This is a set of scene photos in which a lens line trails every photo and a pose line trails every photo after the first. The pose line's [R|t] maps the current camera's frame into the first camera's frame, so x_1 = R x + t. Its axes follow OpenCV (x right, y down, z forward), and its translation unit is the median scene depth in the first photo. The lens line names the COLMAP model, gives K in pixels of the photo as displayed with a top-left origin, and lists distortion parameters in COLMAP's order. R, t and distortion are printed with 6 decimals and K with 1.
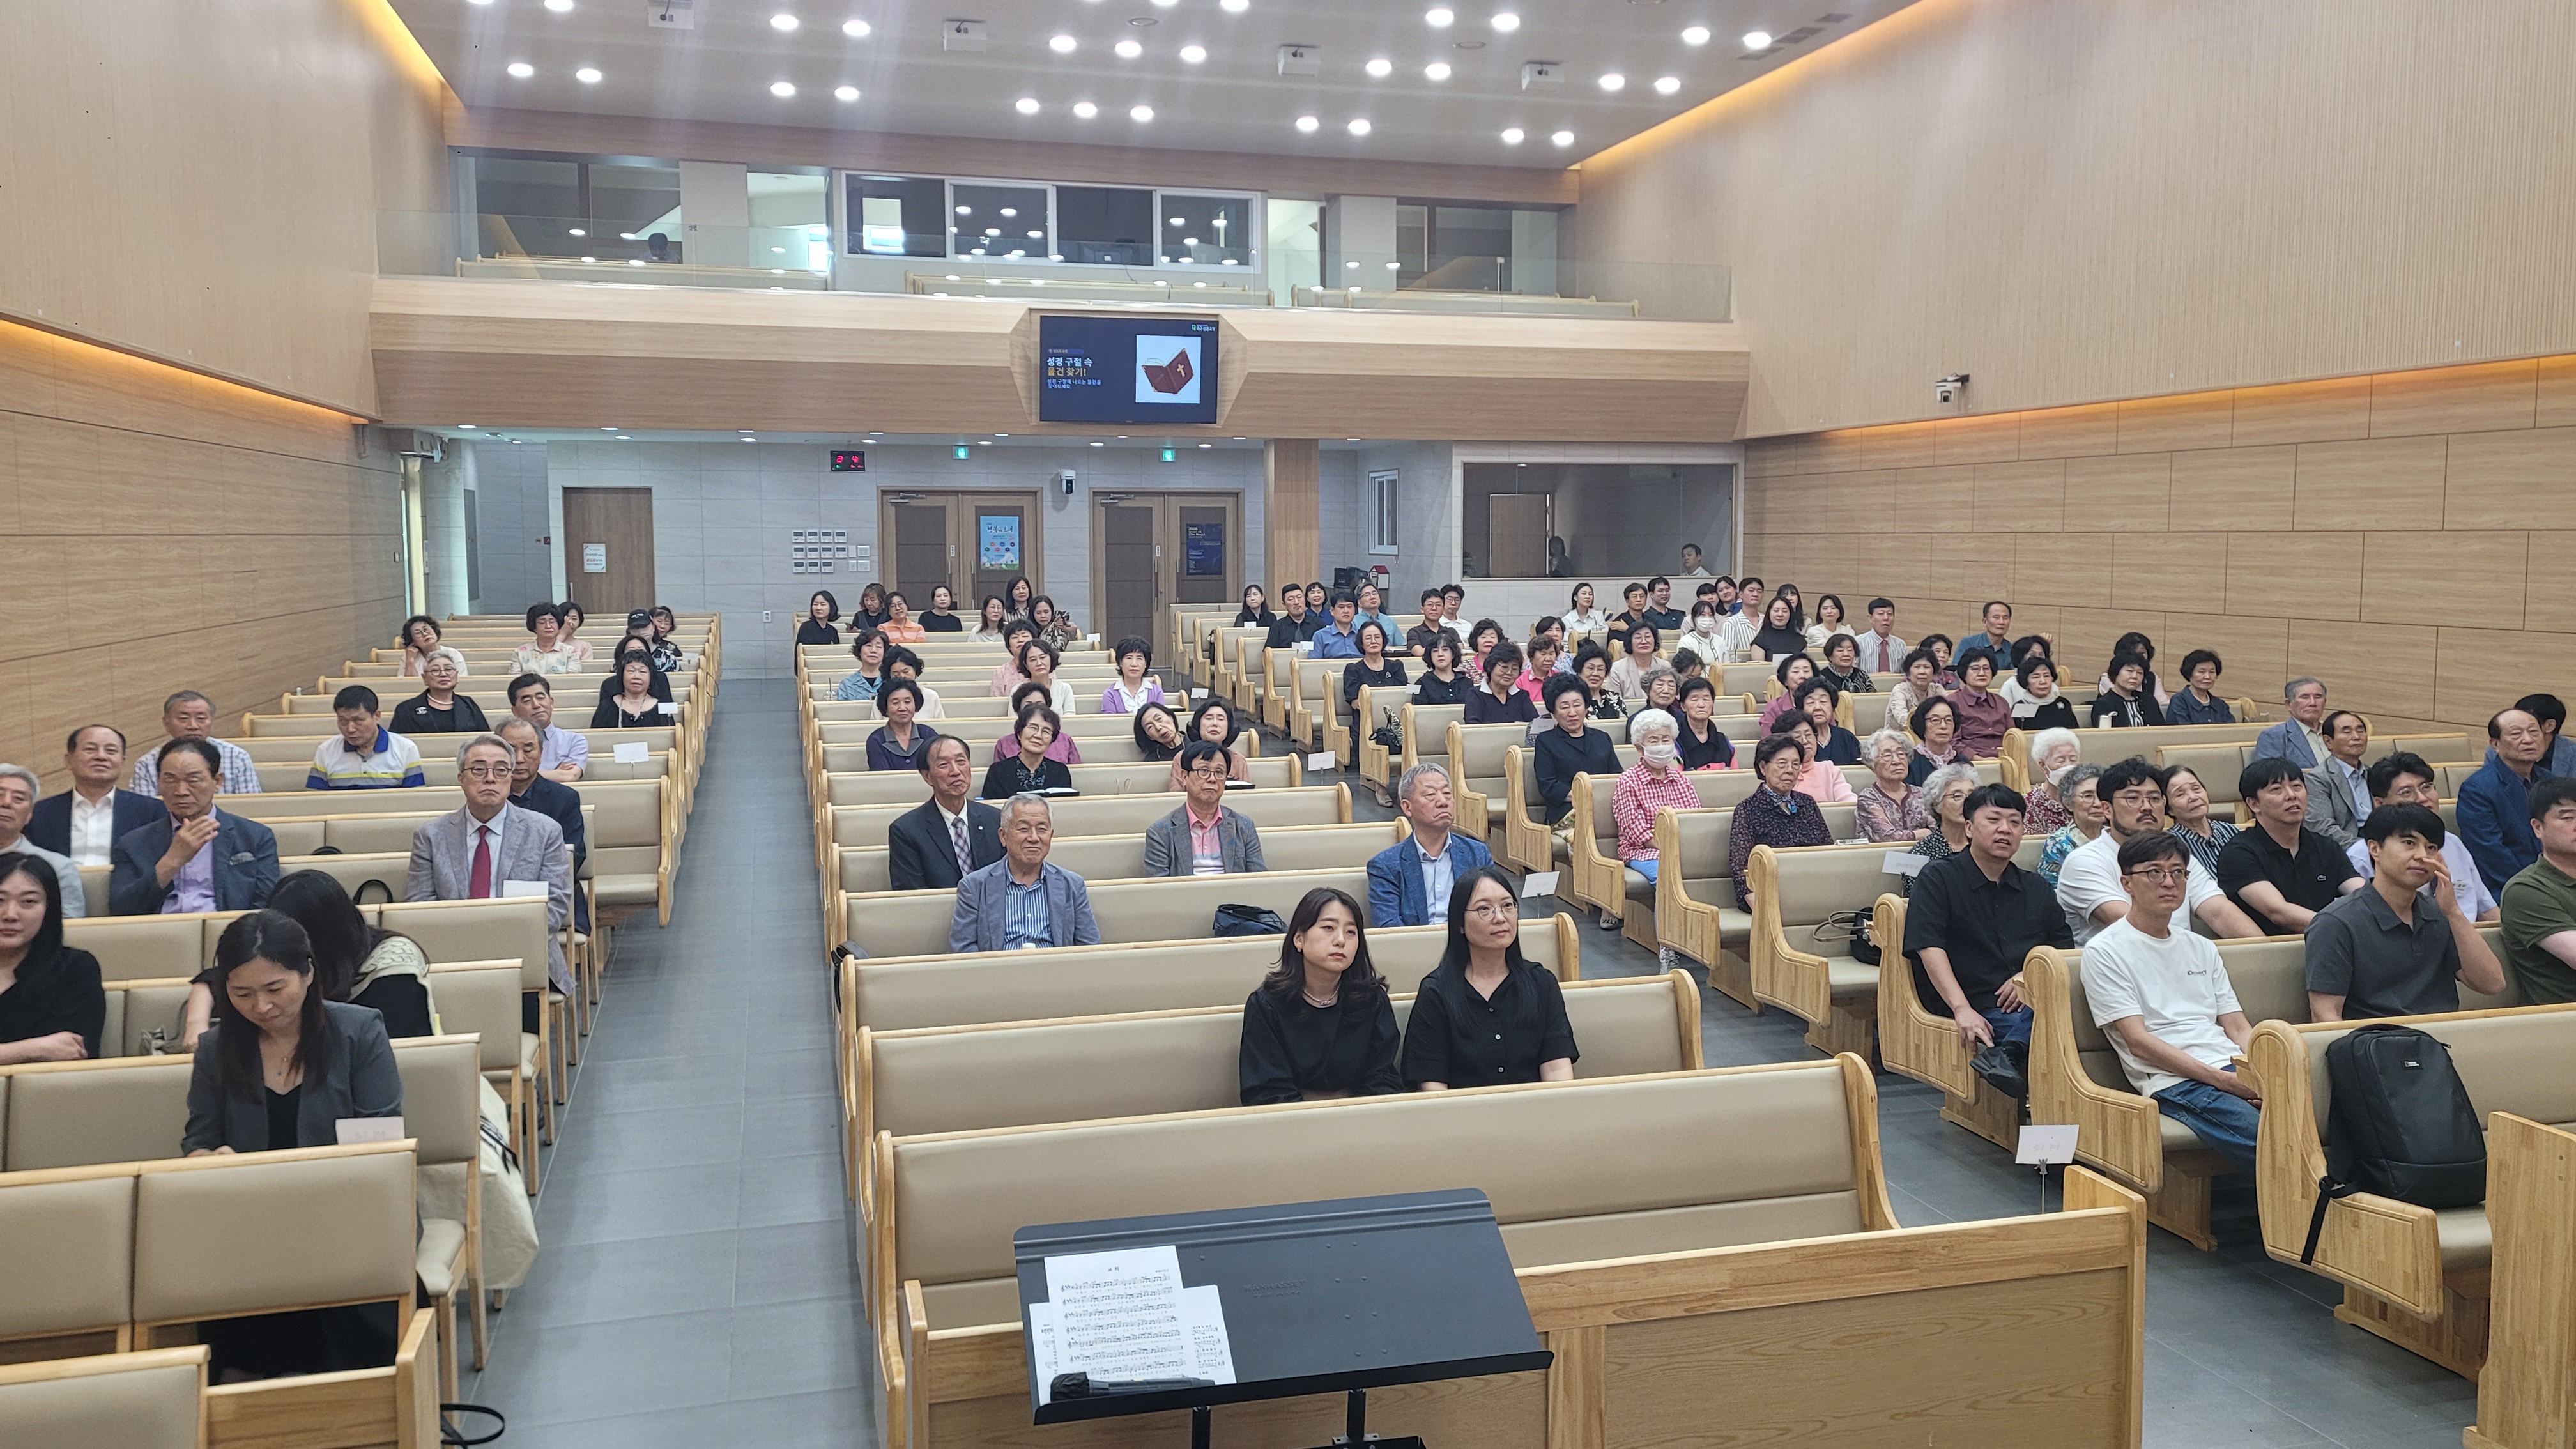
lens RADIAL K [[1919.8, 0, 1313.5], [0, 1919.8, 690.4], [0, 0, 1]] dist [0.071397, -0.058044]
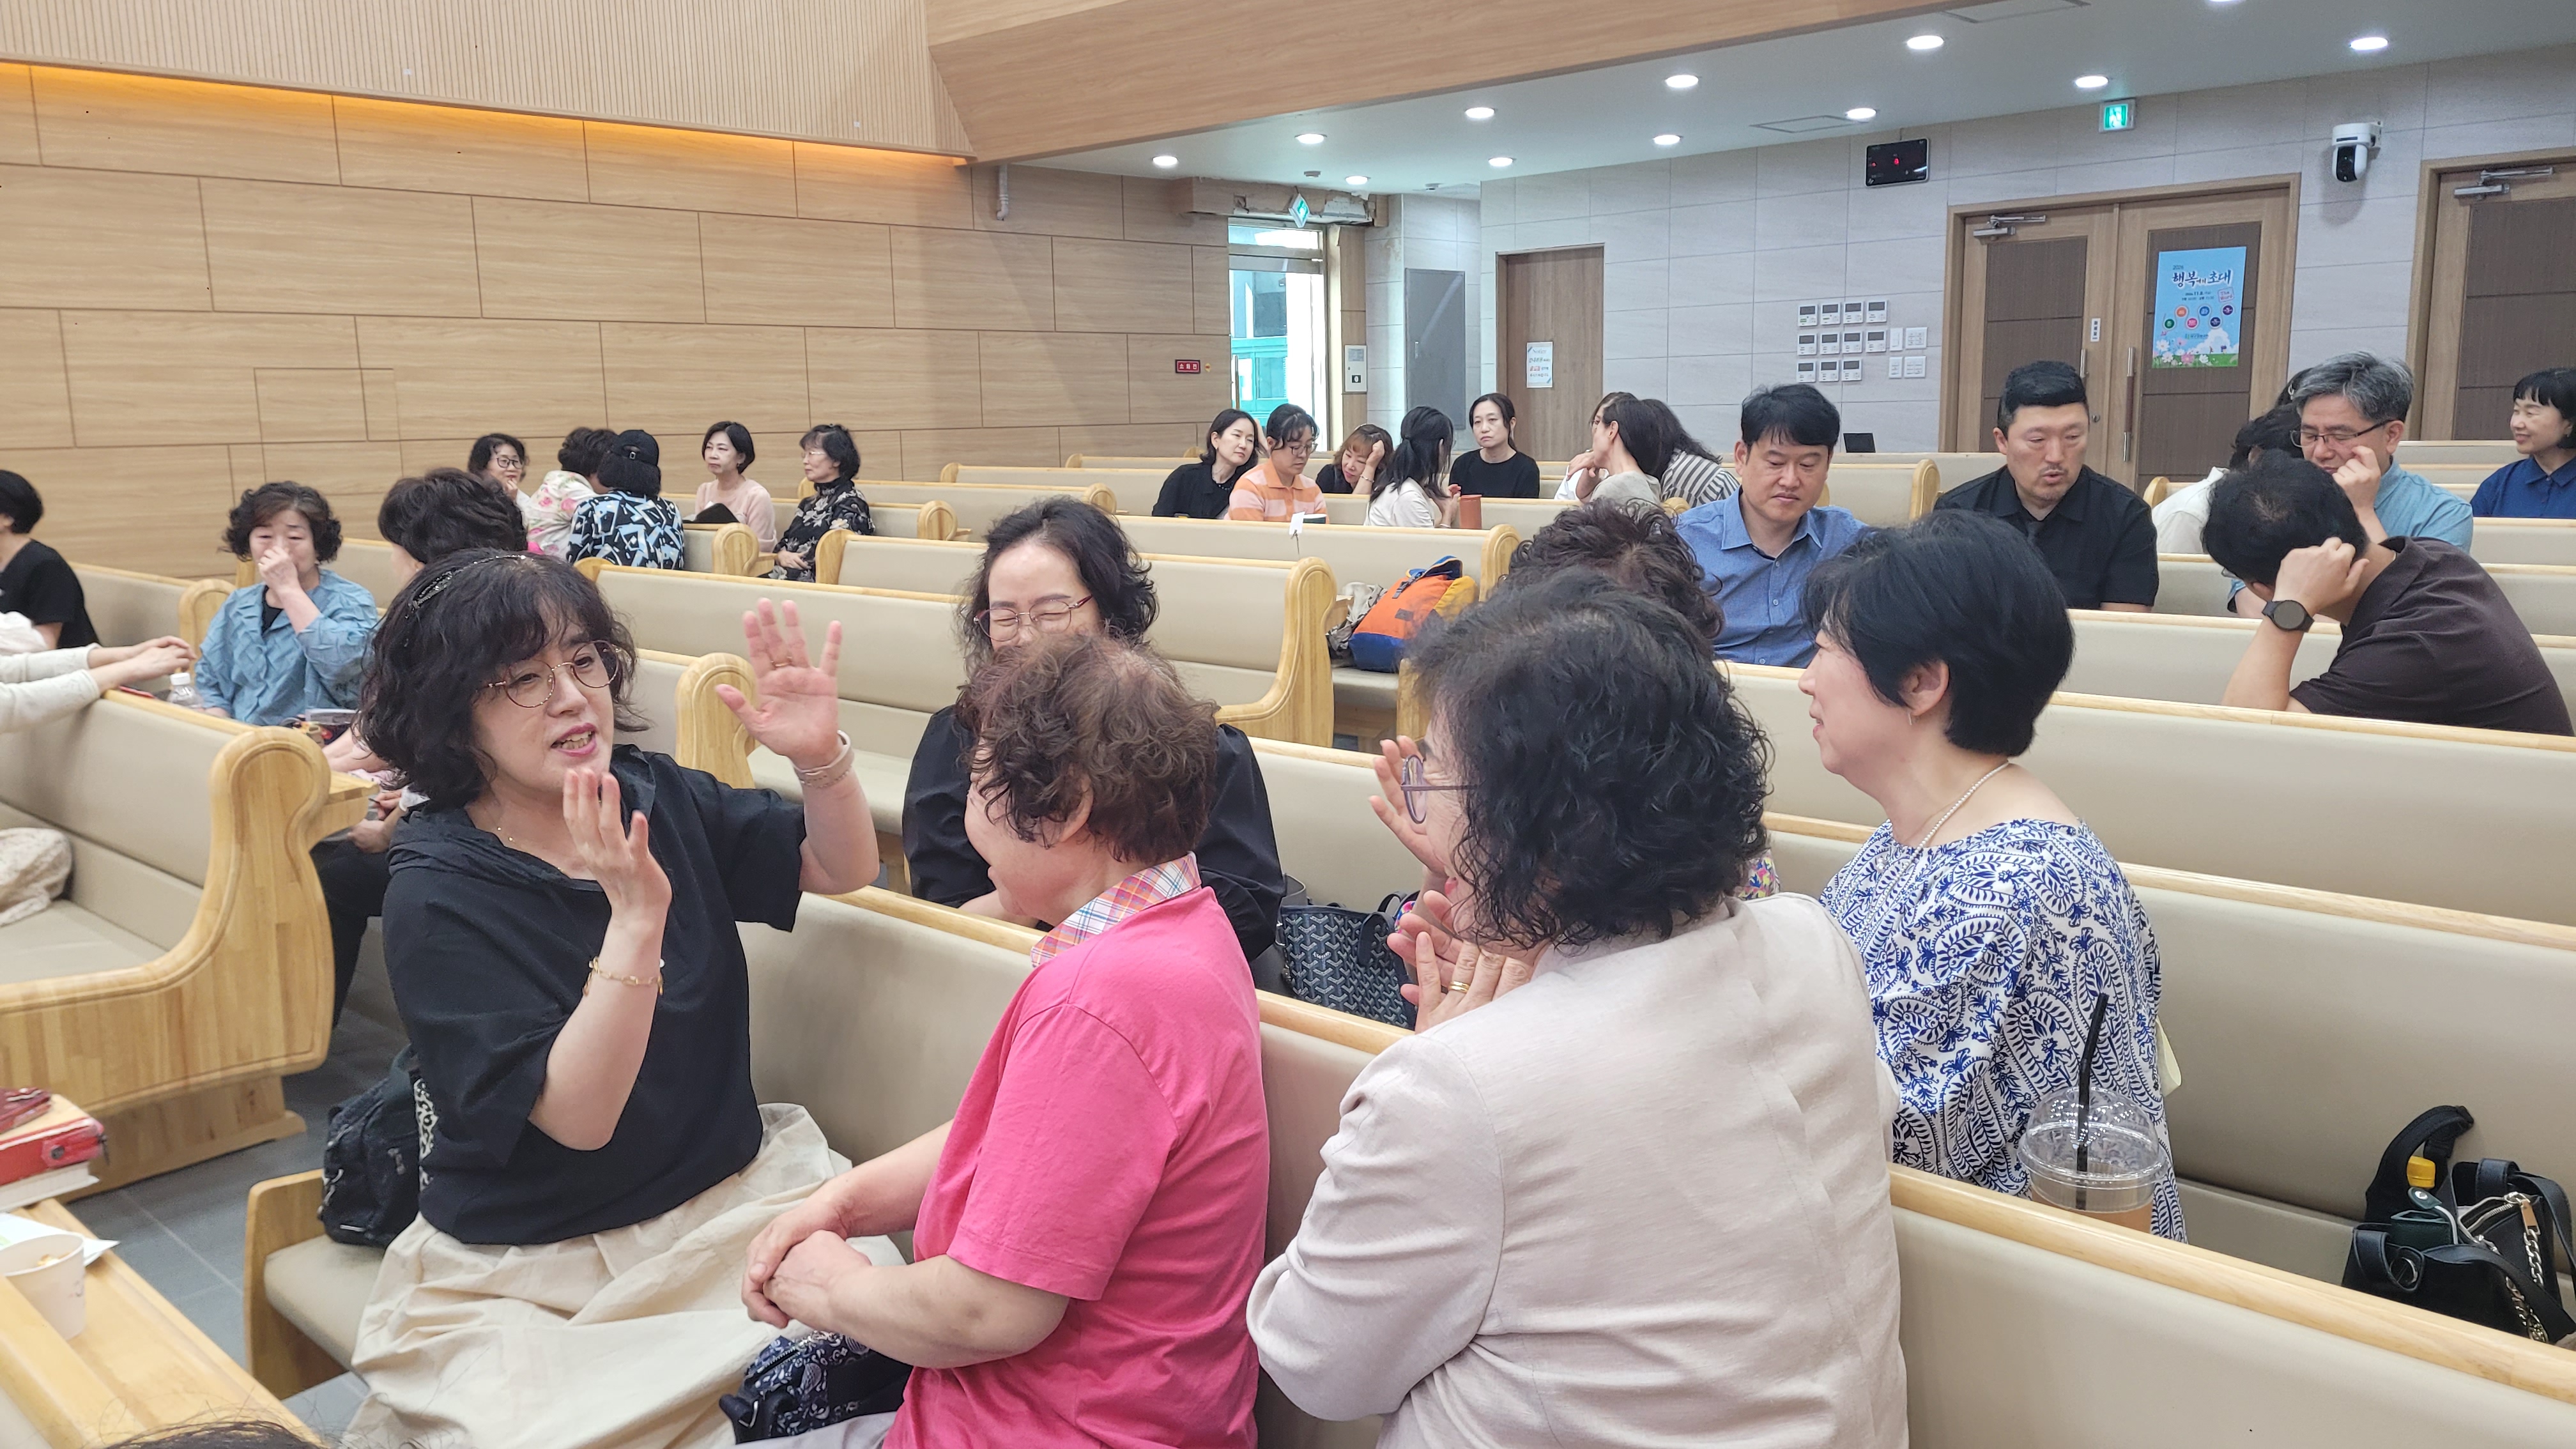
lens RADIAL K [[1919.8, 0, 1312.6], [0, 1919.8, 705.4], [0, 0, 1]] dist [0.071397, -0.058044]
pose [[0.508402, 0.125552, -0.851918, 0.151191], [-0.052366, 0.991991, 0.114945, -0.026762], [0.859526, -0.013827, 0.510904, 0.626740]]
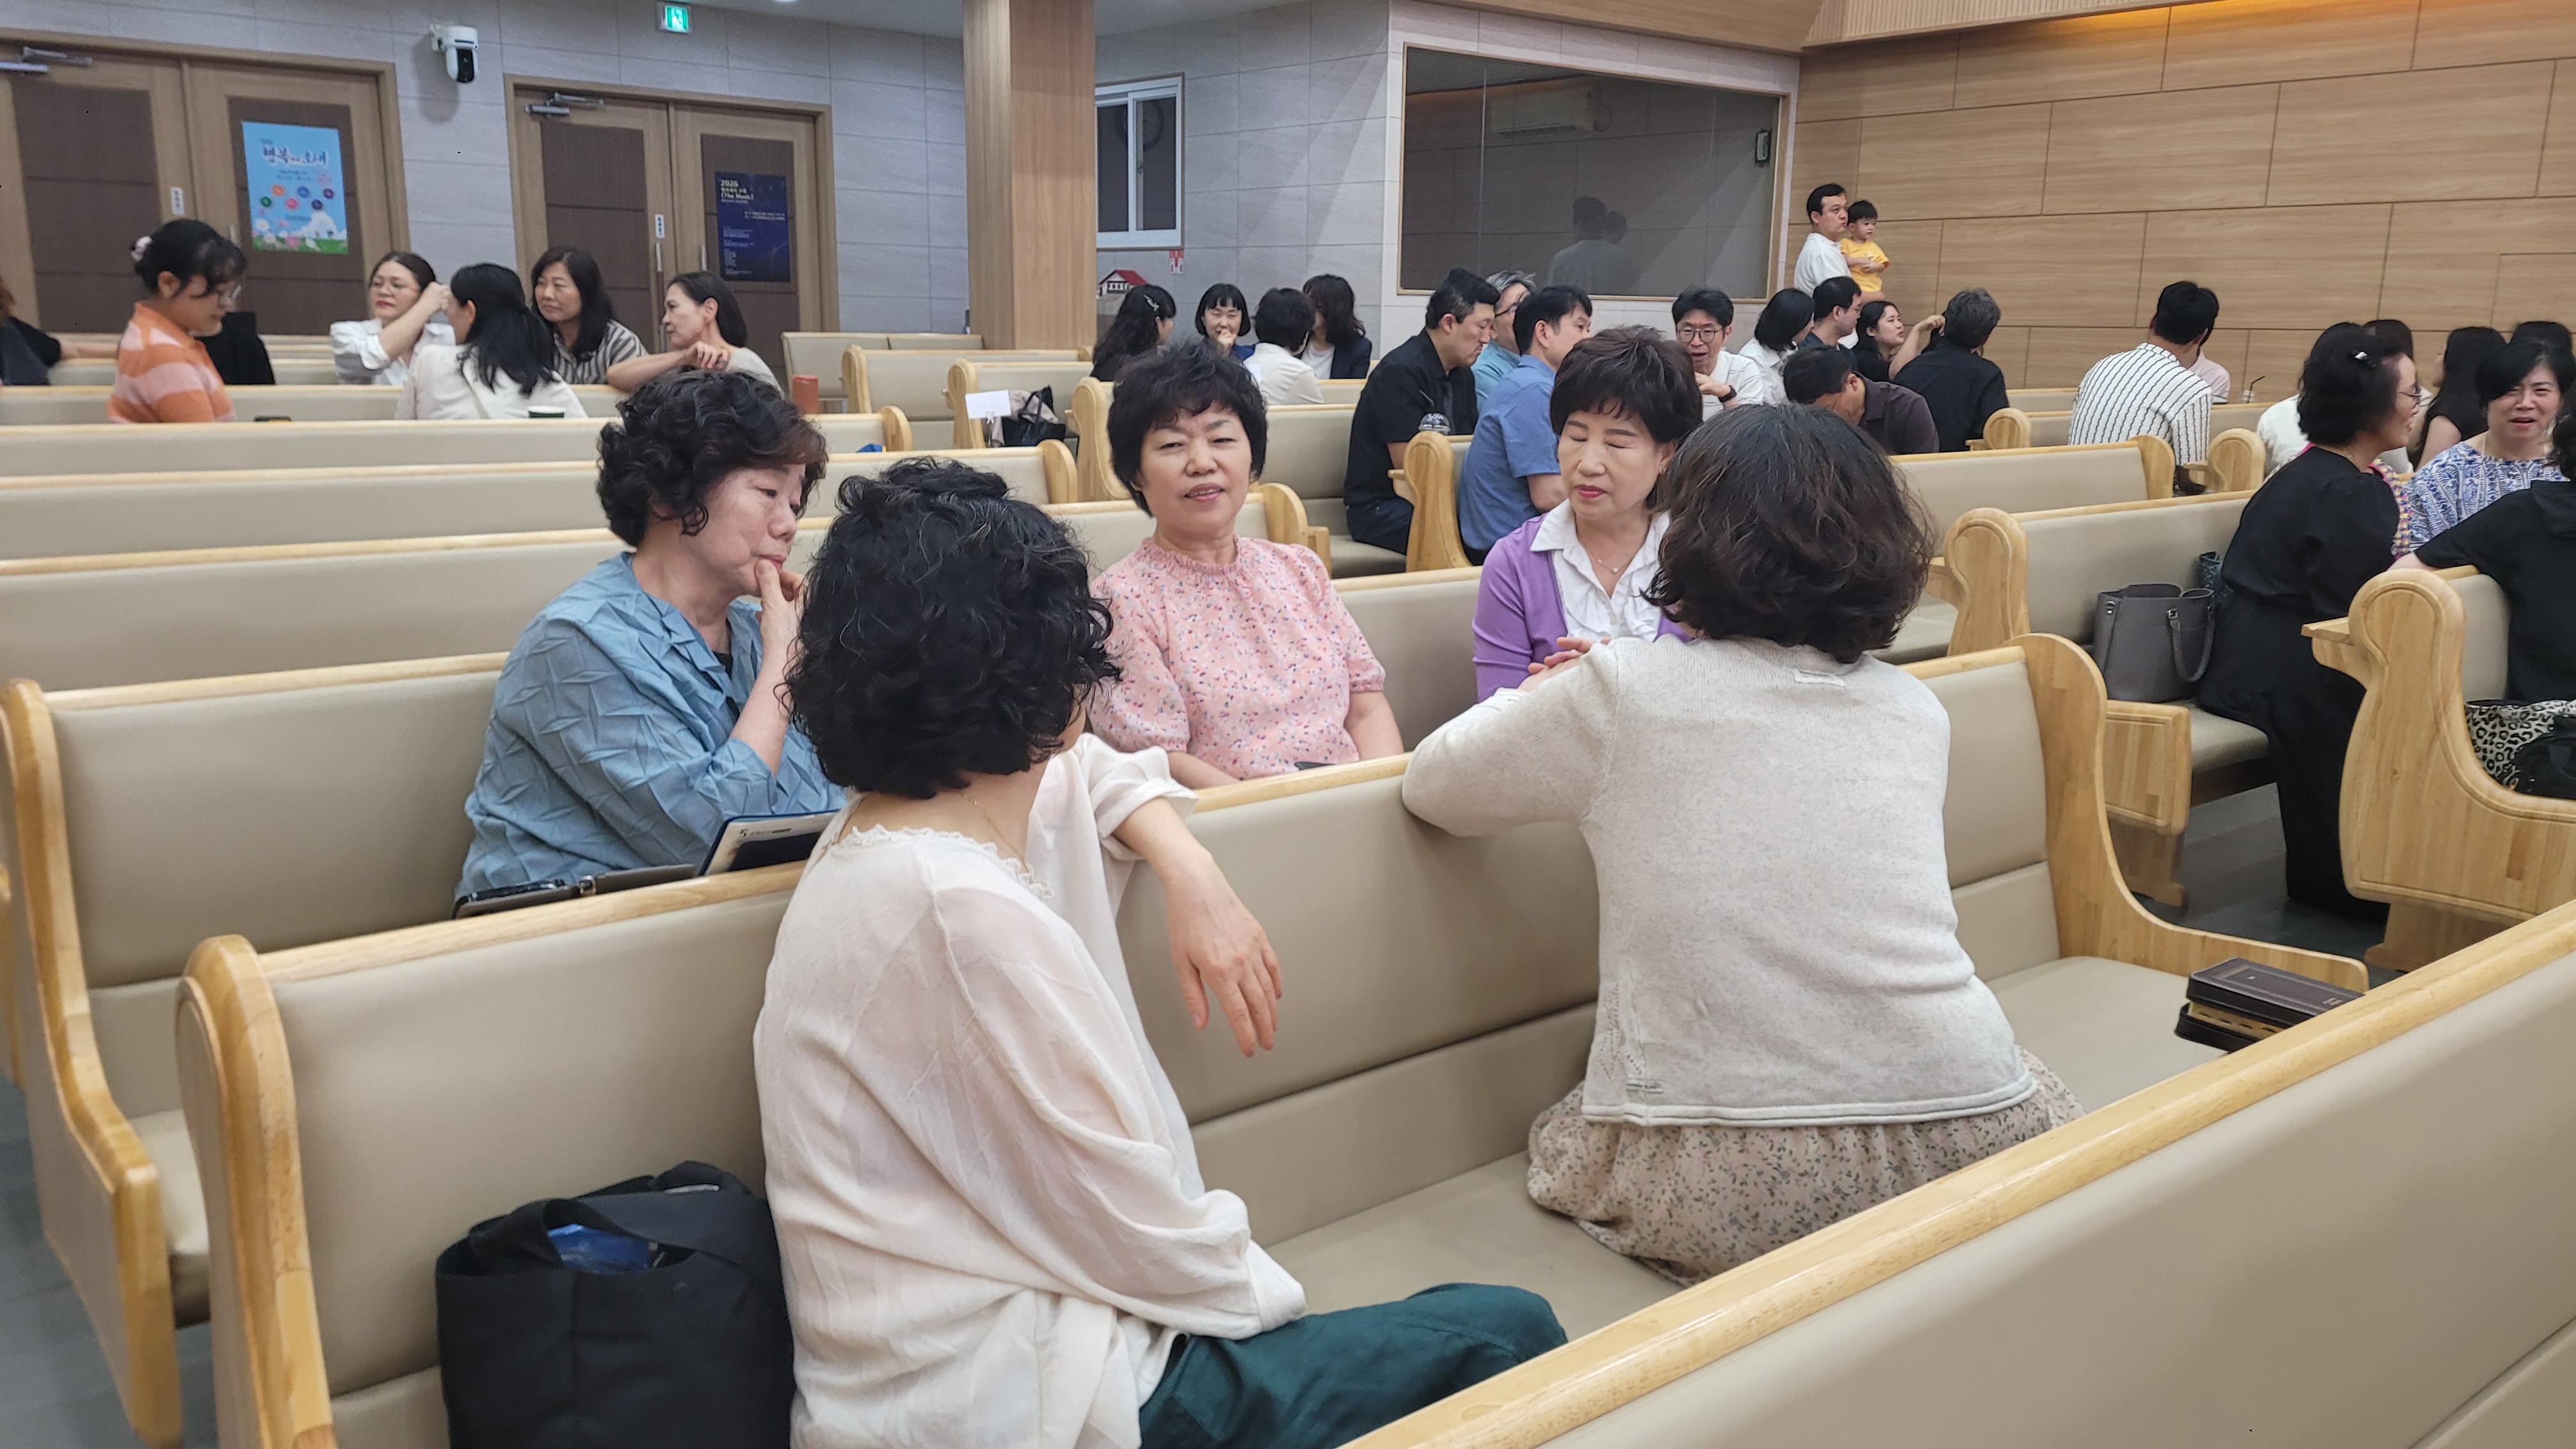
lens RADIAL K [[1919.8, 0, 1300.7], [0, 1919.8, 710.4], [0, 0, 1]] dist [0.071397, -0.058044]
pose [[0.915933, -0.063337, 0.396303, -0.149080], [0.012680, 0.991542, 0.129164, -0.014358], [-0.401132, -0.113281, 0.908989, 0.531563]]
